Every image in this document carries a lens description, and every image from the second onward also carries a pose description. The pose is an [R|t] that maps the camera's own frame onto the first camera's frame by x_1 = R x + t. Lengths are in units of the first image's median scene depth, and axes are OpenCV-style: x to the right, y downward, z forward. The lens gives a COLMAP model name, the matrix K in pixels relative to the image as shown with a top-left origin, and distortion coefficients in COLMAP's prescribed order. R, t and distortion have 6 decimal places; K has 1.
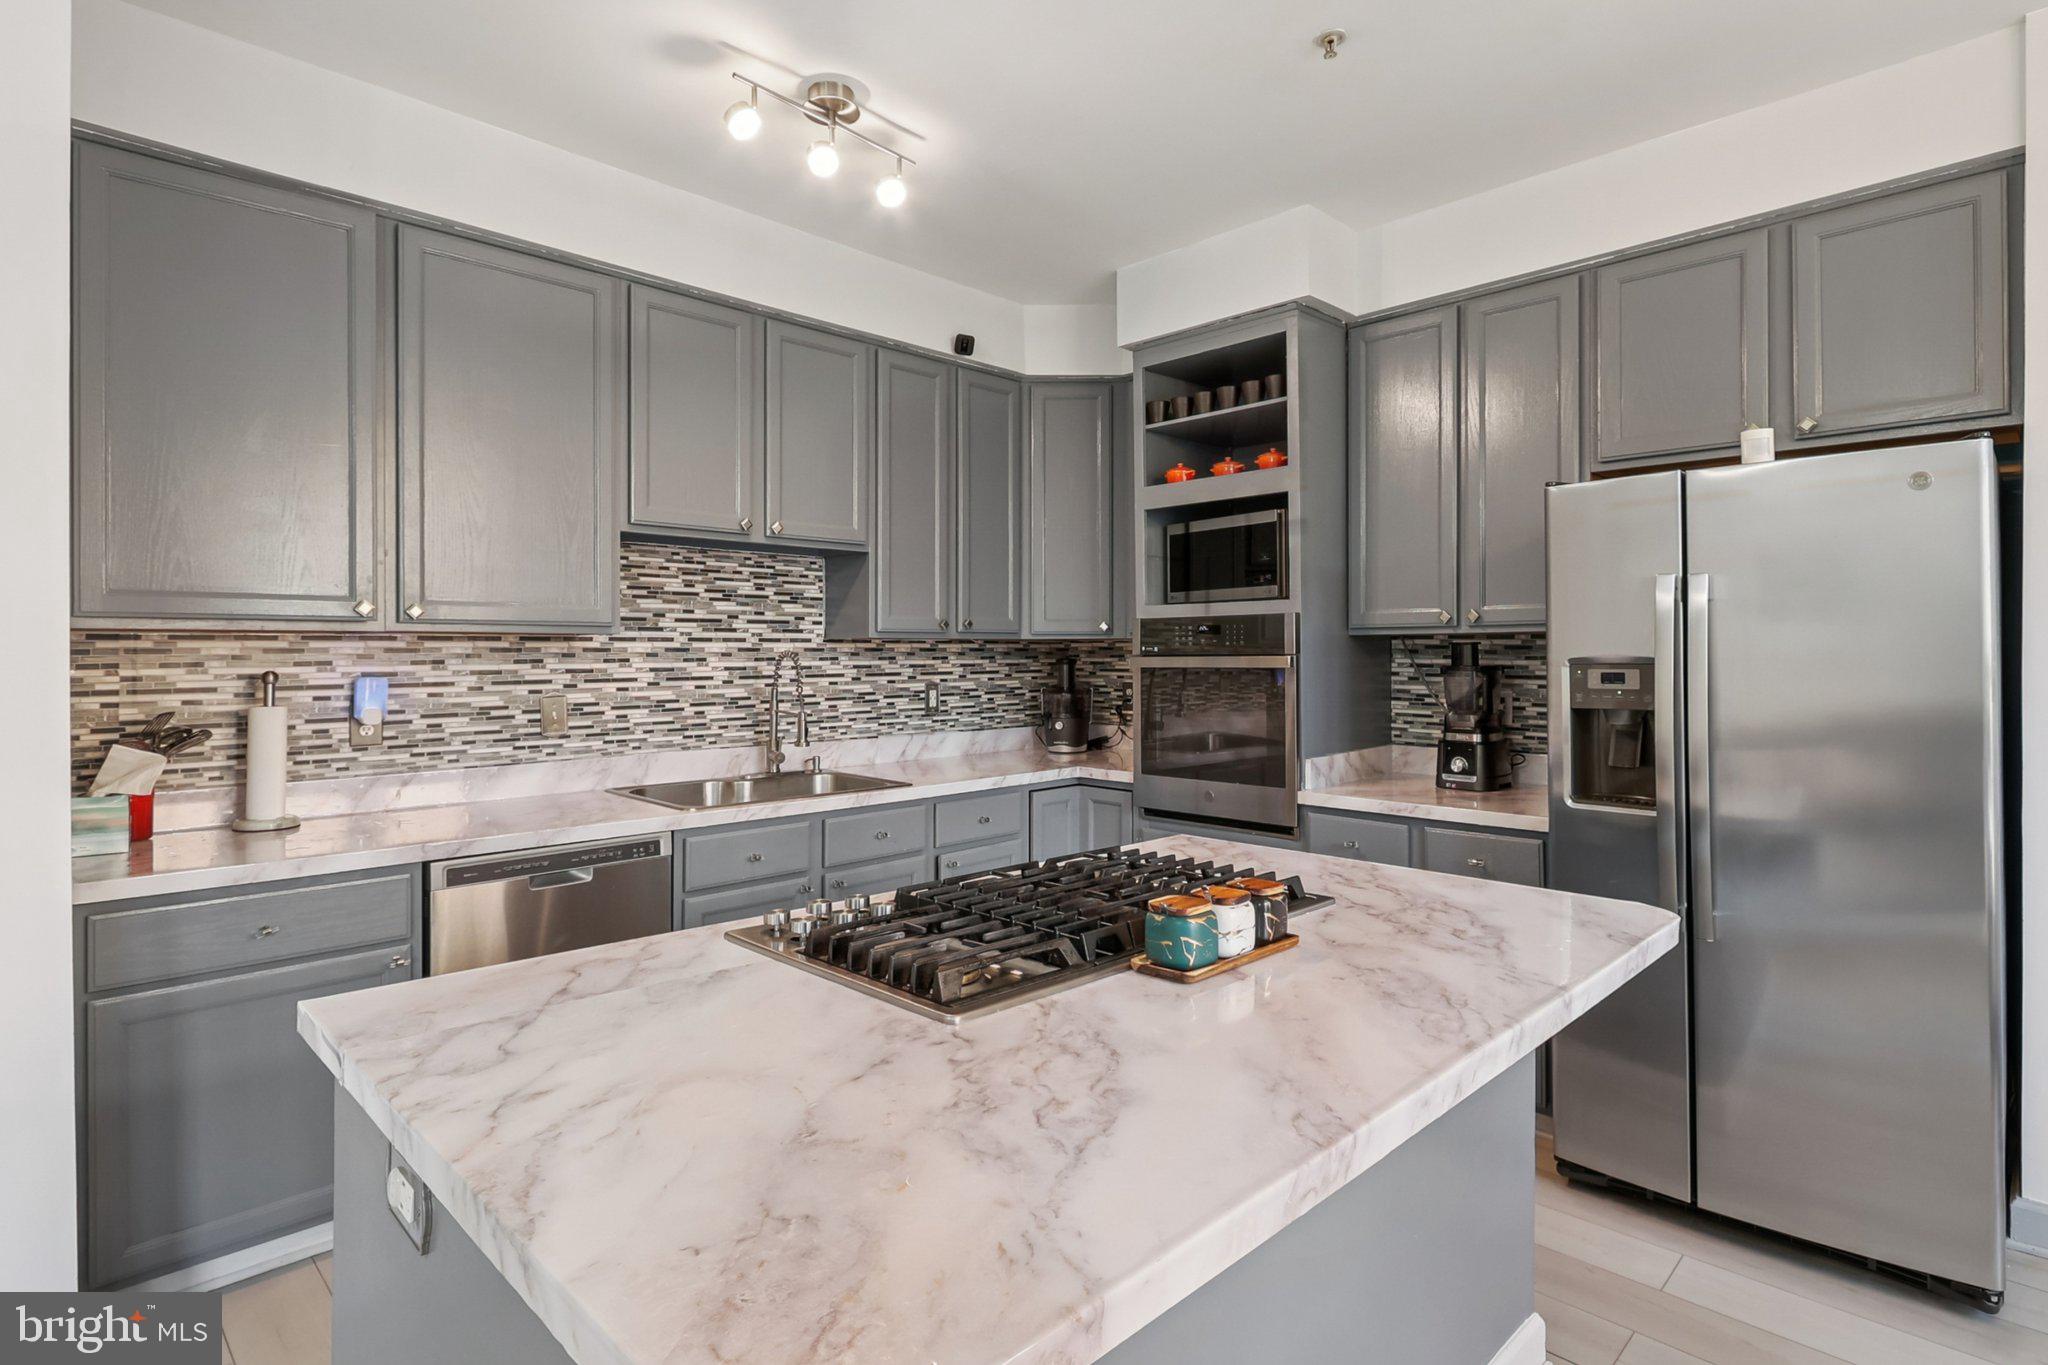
lens RADIAL K [[1011.3, 0, 987.8], [0, 1011.3, 655.2], [0, 0, 1]] dist [-0.000575, -0.000178]
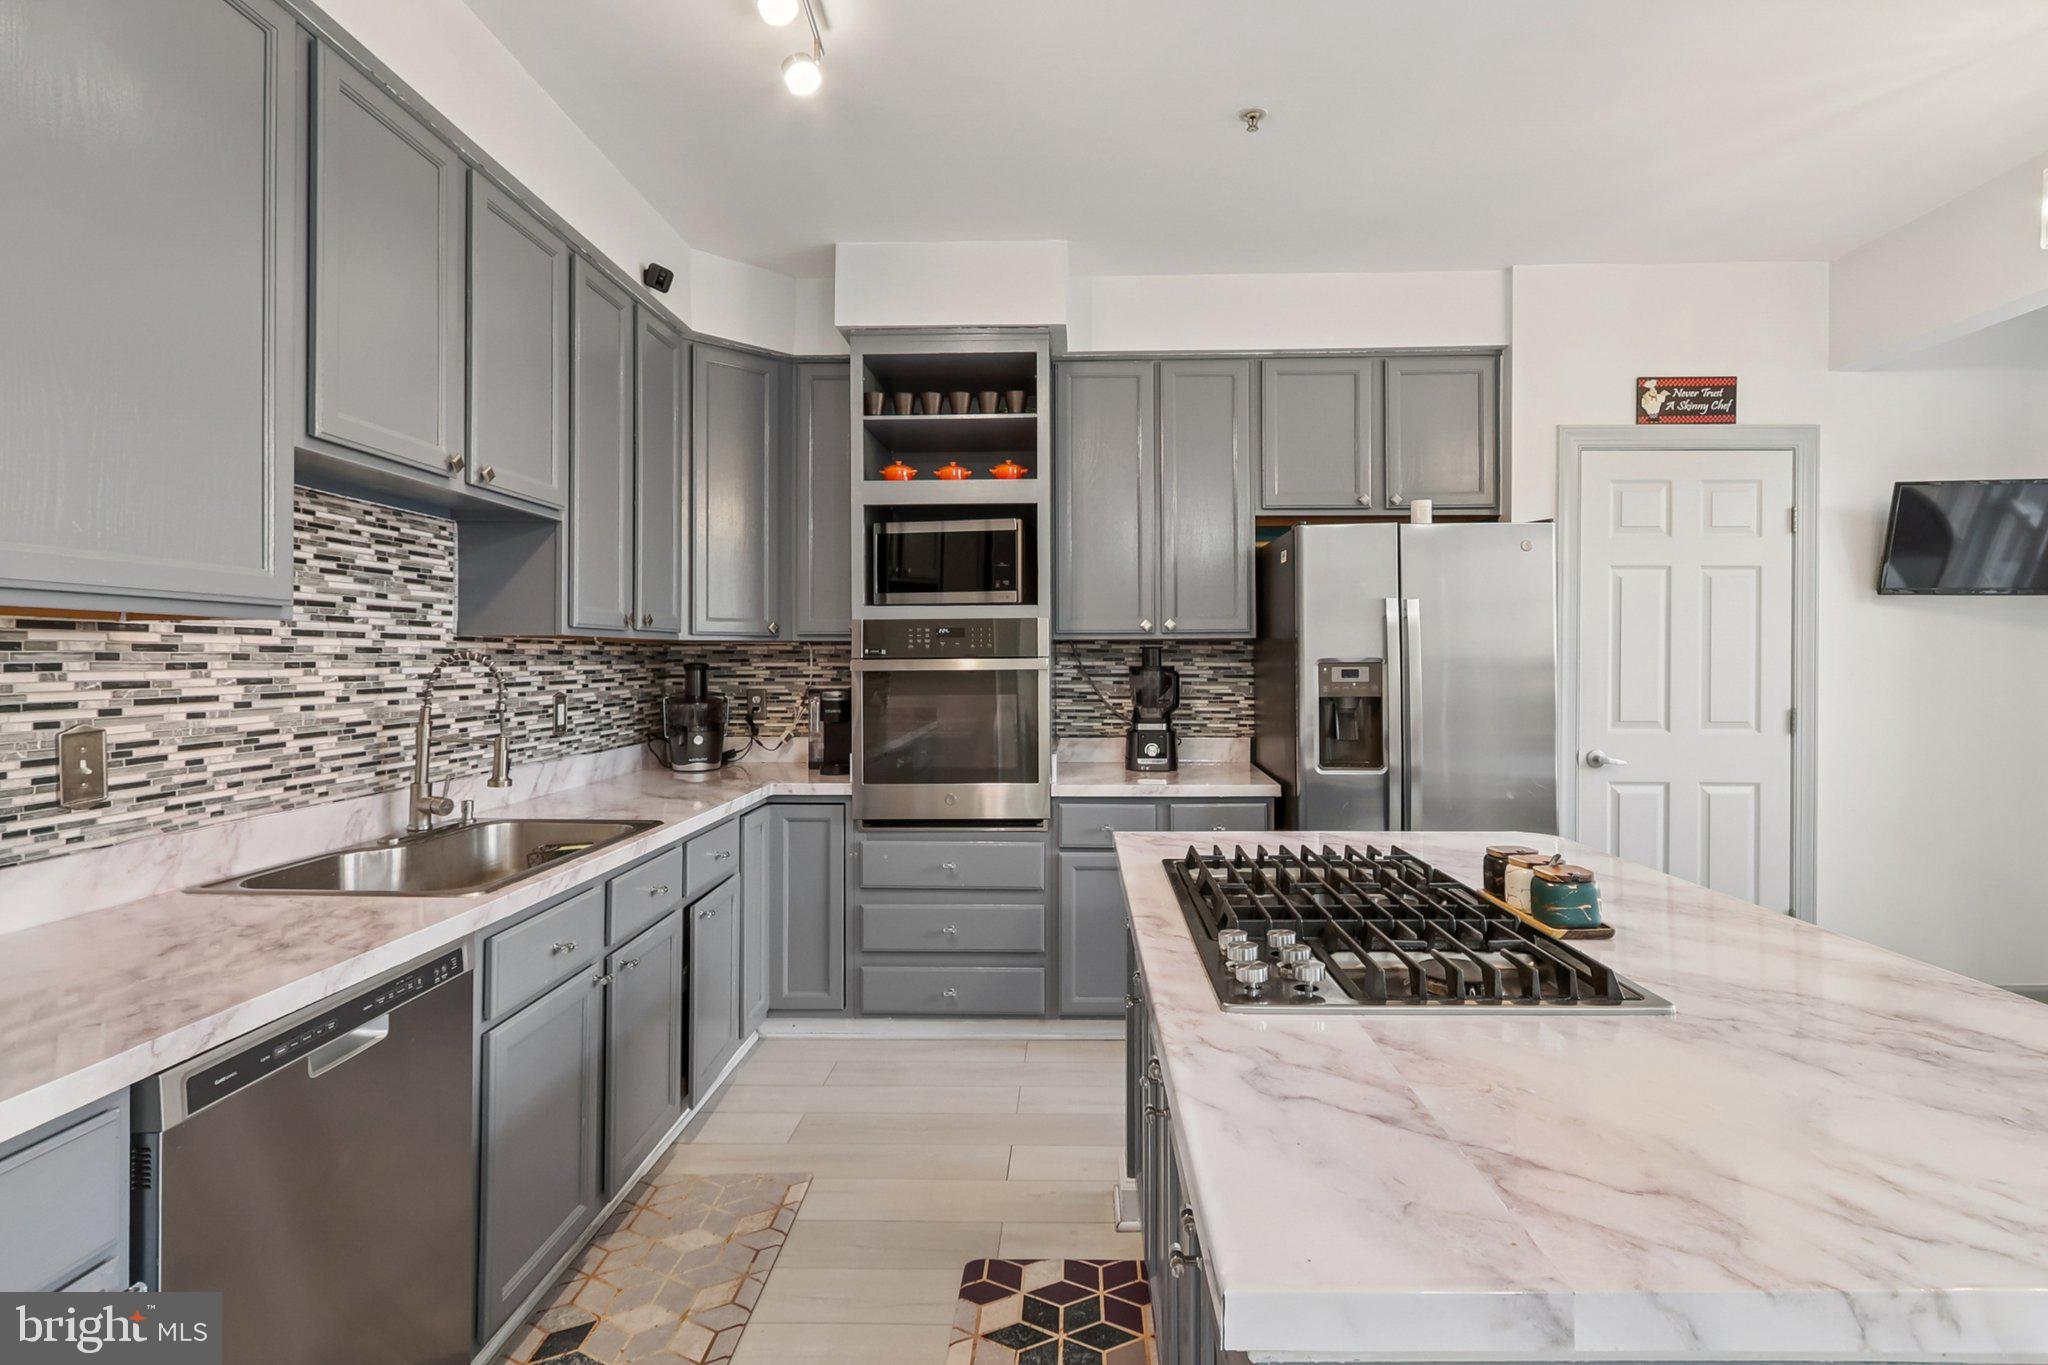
lens RADIAL K [[974.6, 0, 1048.0], [0, 974.6, 661.0], [0, 0, 1]] dist [-0.000858, -0.000373]
pose [[0.717178, -0.001440, 0.696888, -0.387002], [0.003206, 0.999994, -0.001233, 0.004411], [-0.696882, 0.003119, 0.717179, 0.245001]]
